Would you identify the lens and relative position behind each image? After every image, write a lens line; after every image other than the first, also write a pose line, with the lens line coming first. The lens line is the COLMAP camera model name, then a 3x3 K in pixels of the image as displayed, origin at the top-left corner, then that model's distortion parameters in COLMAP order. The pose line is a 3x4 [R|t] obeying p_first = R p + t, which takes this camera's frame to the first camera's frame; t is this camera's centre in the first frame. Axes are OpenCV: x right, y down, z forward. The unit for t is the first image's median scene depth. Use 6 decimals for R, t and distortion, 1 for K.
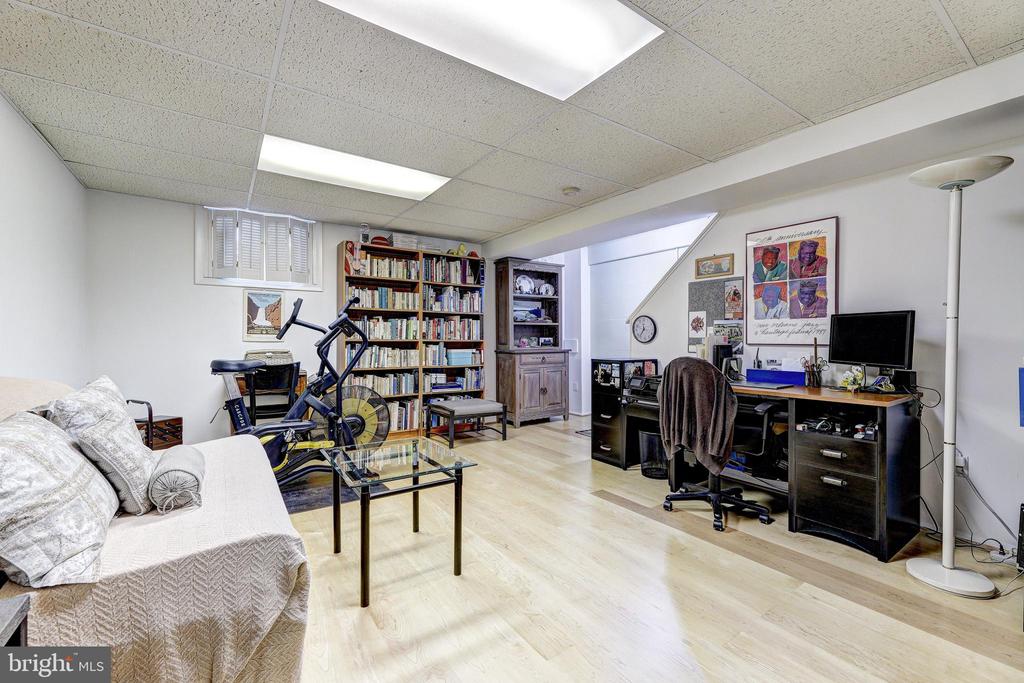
lens RADIAL K [[421.0, 0, 502.4], [0, 421.0, 343.1], [0, 0, 1]] dist [-0.000424, -0.001567]
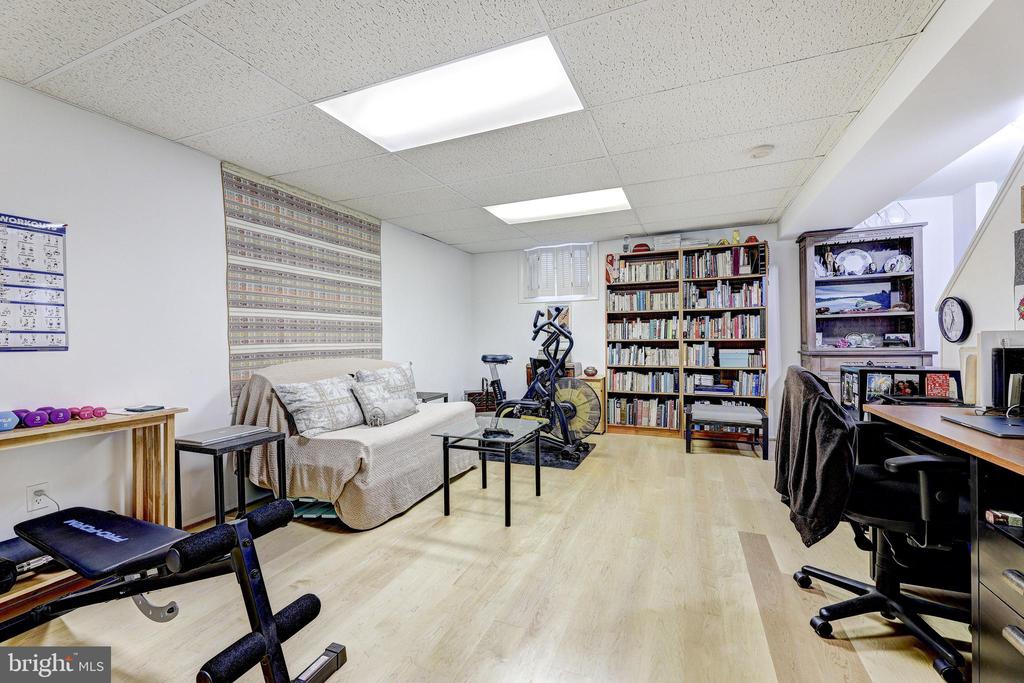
lens RADIAL K [[421.0, 0, 518.9], [0, 421.0, 344.9], [0, 0, 1]] dist [-0.000424, -0.001567]
pose [[0.561788, 0.003666, -0.827273, 0.408971], [0.005613, 0.999950, 0.008243, -0.005260], [0.827262, -0.009274, 0.561739, 0.131744]]
